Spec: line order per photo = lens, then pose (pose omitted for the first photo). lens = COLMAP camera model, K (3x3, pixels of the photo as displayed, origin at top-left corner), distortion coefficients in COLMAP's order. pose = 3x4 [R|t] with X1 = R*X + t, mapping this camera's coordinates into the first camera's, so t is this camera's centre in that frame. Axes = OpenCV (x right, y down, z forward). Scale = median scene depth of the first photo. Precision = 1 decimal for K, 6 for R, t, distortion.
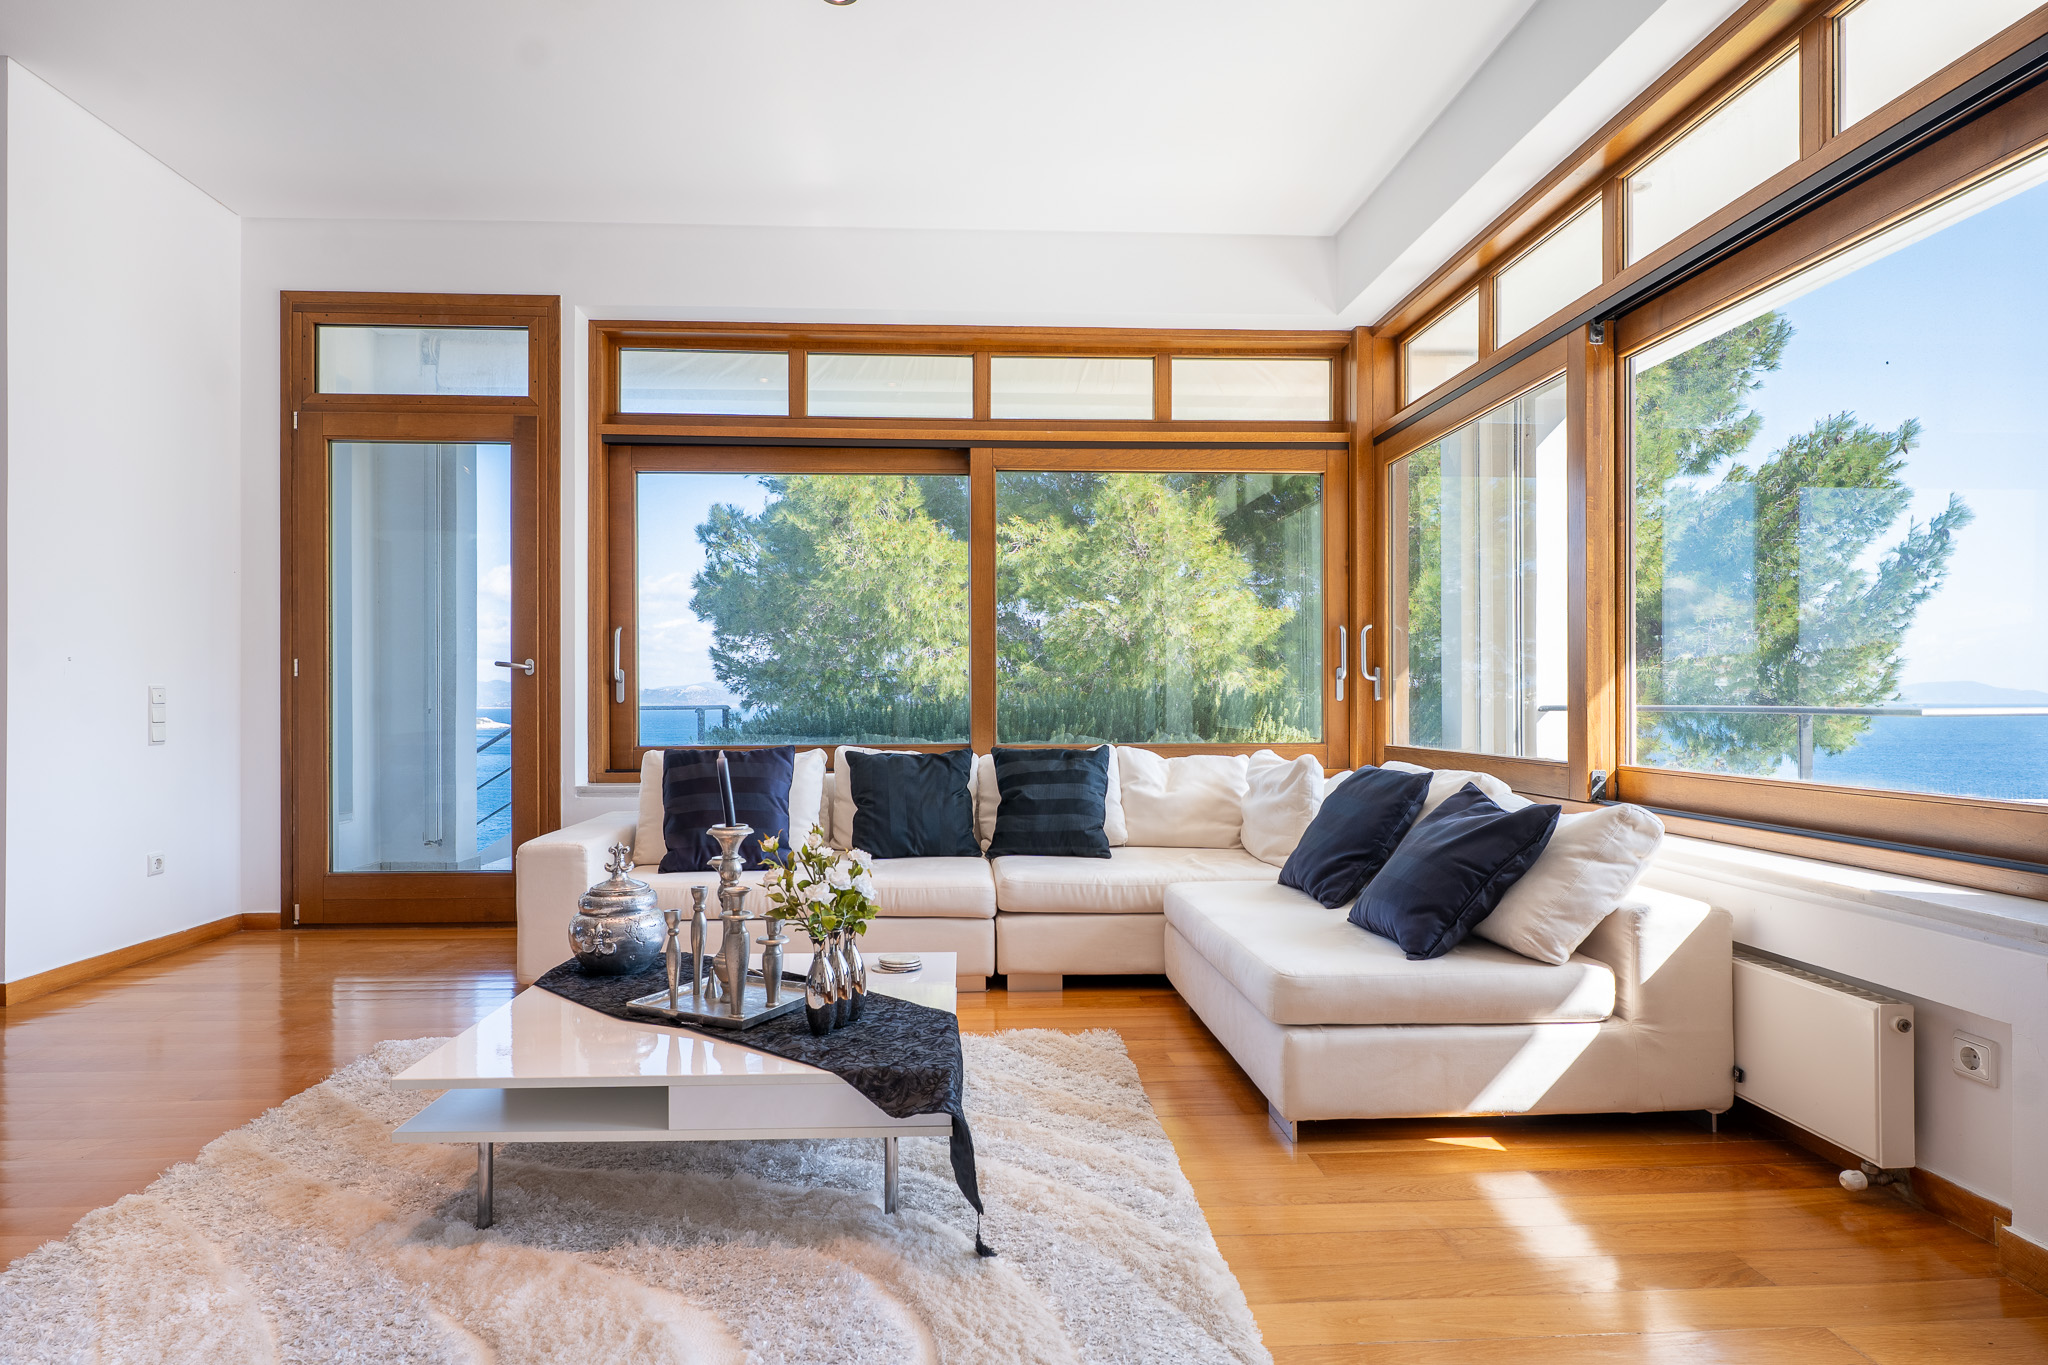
lens RADIAL K [[1145.3, 0, 1010.9], [0, 1145.3, 693.8], [0, 0, 1]] dist [0.003150, 0.000442]
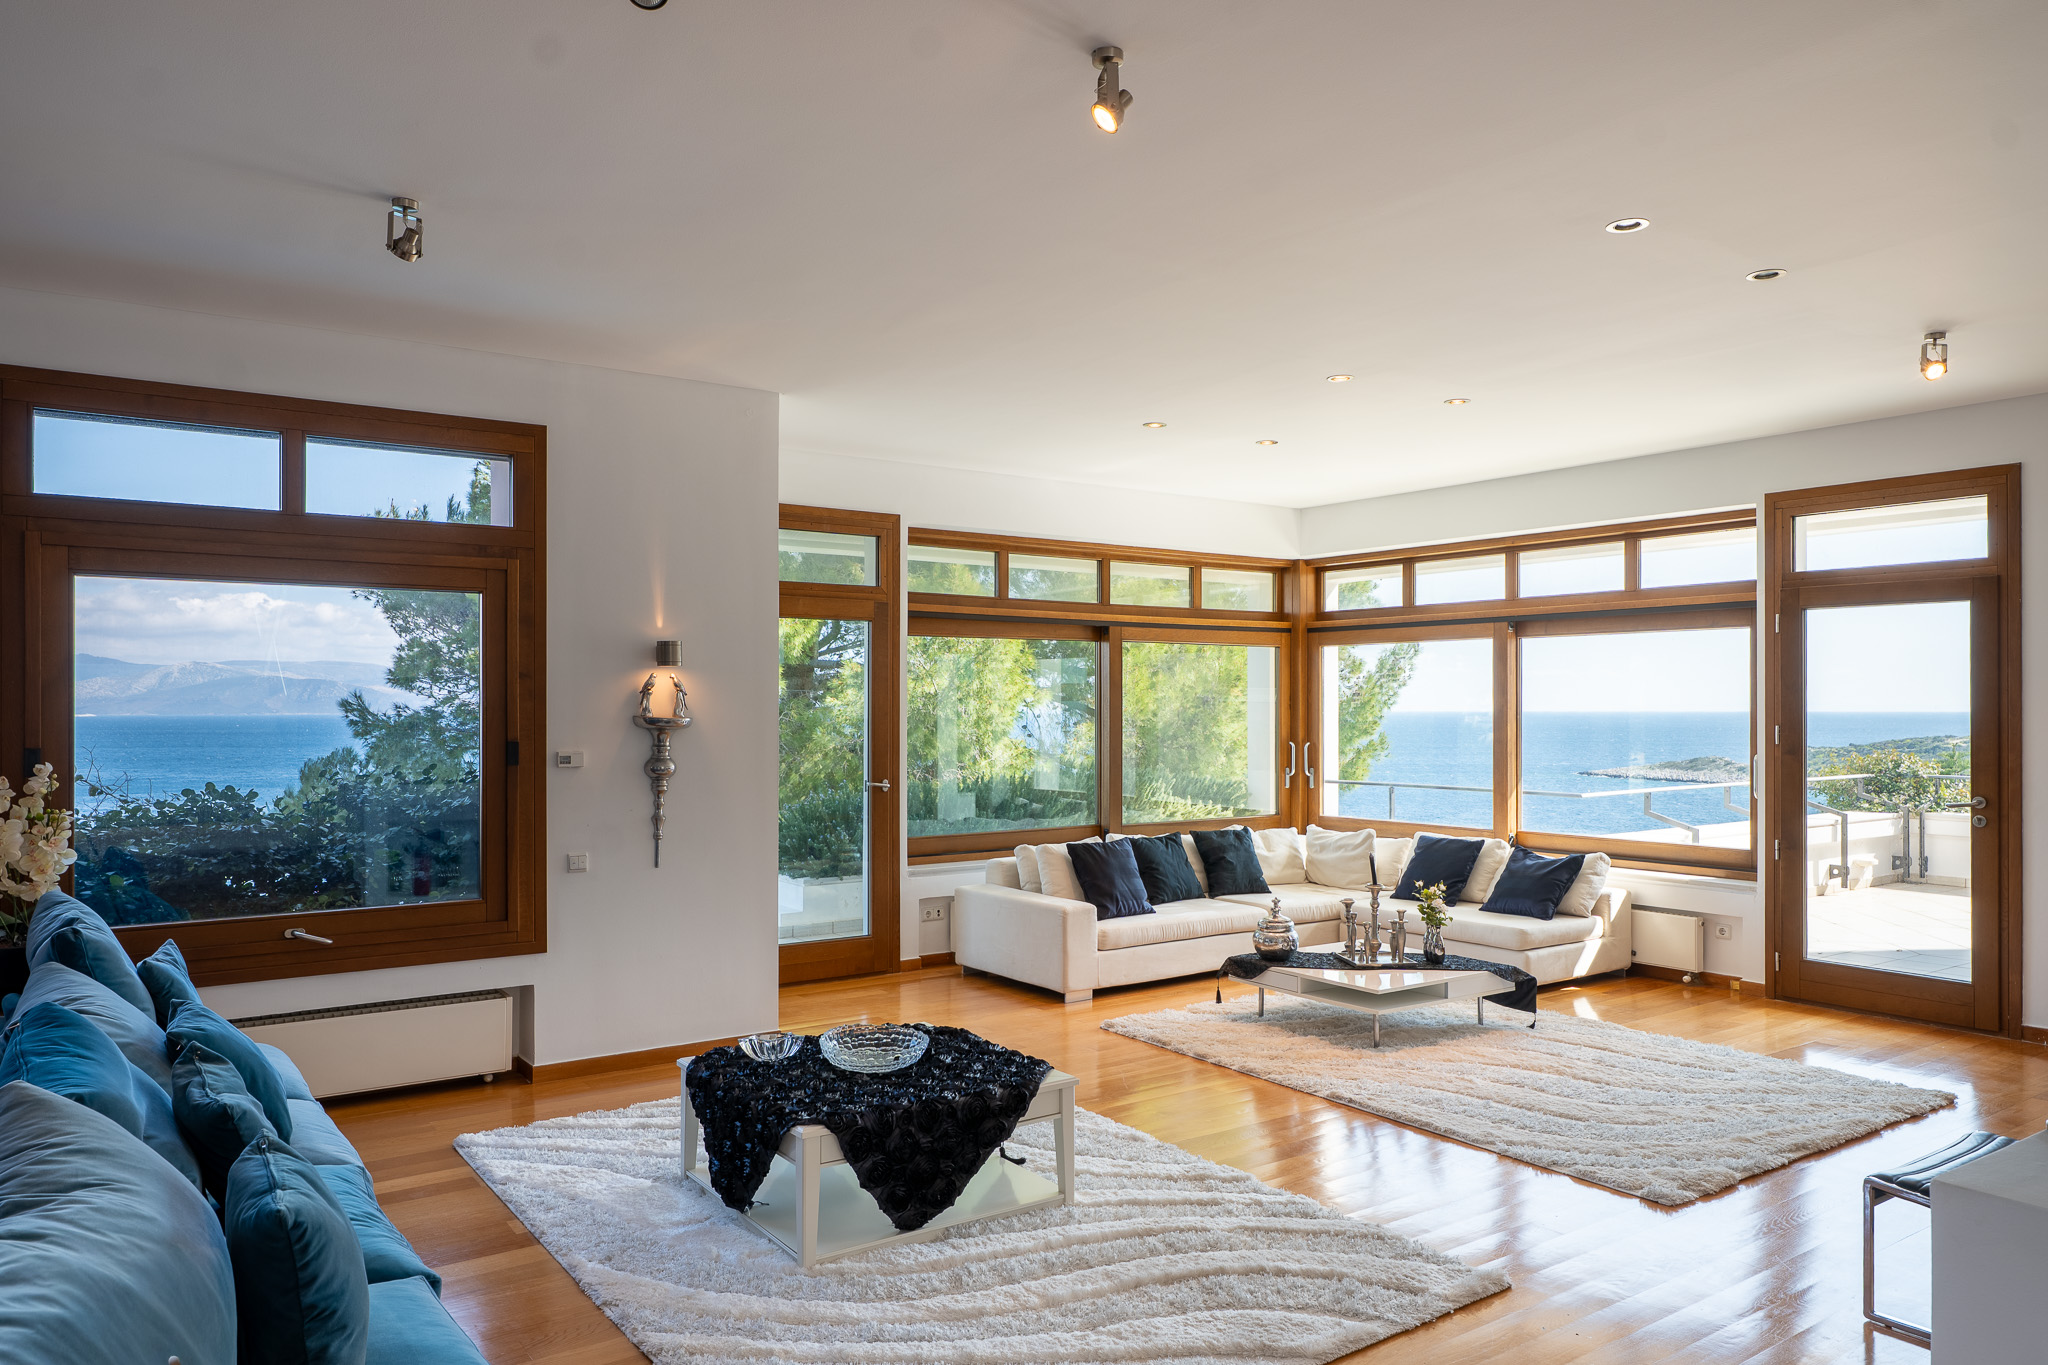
lens RADIAL K [[1376.0, 0, 1026.7], [0, 1376.0, 695.9], [0, 0, 1]] dist [0.004866, 0.006523]
pose [[0.842774, 0.008286, 0.538205, -2.218668], [-0.006168, 0.999965, -0.005737, -0.231005], [-0.538233, 0.001515, 0.842795, -0.910932]]
